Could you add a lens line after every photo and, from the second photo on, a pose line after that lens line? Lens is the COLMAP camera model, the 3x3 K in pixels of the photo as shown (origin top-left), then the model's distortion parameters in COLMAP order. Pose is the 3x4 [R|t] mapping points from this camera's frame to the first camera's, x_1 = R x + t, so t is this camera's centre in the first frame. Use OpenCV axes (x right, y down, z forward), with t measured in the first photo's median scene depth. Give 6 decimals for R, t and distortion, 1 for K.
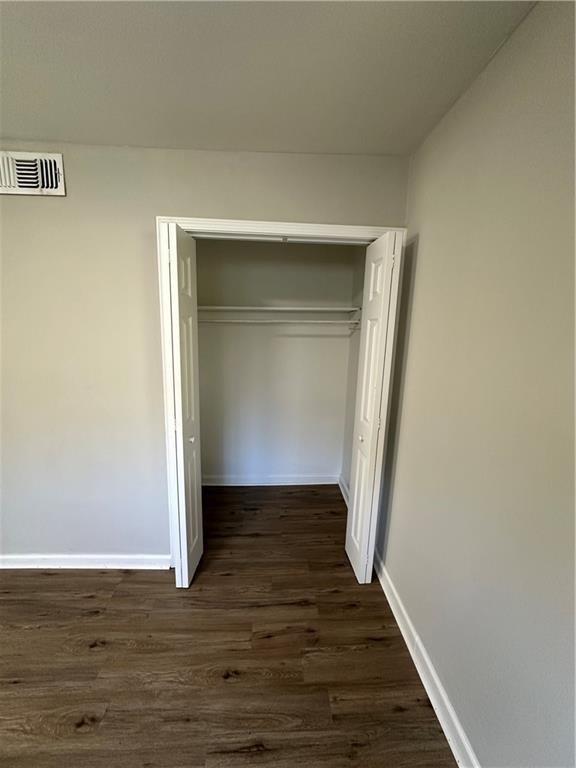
lens RADIAL K [[306.8, 0, 286.2], [0, 306.8, 384.7], [0, 0, 1]] dist [-0.006059, 0.001404]
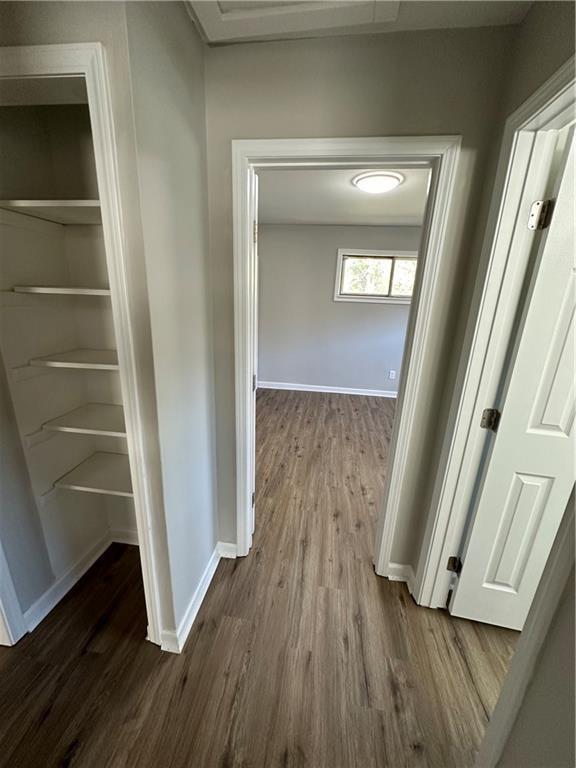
lens RADIAL K [[306.8, 0, 288.1], [0, 306.8, 384.1], [0, 0, 1]] dist [-0.006059, 0.001404]
pose [[0.183599, -0.299963, 0.936116, -2.627432], [0.134499, 0.951014, 0.278357, -0.114565], [-0.973756, 0.074800, 0.214950, 0.190298]]
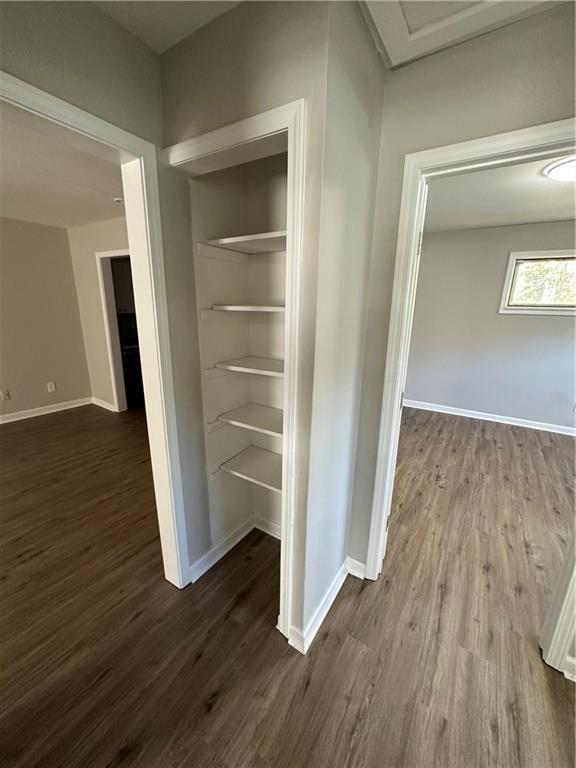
lens RADIAL K [[306.8, 0, 288.3], [0, 306.8, 384.2], [0, 0, 1]] dist [-0.006059, 0.001404]
pose [[0.578644, -0.227974, 0.783070, -2.648450], [0.140222, 0.973650, 0.179841, -0.124932], [-0.803435, 0.005740, 0.595364, 0.233640]]
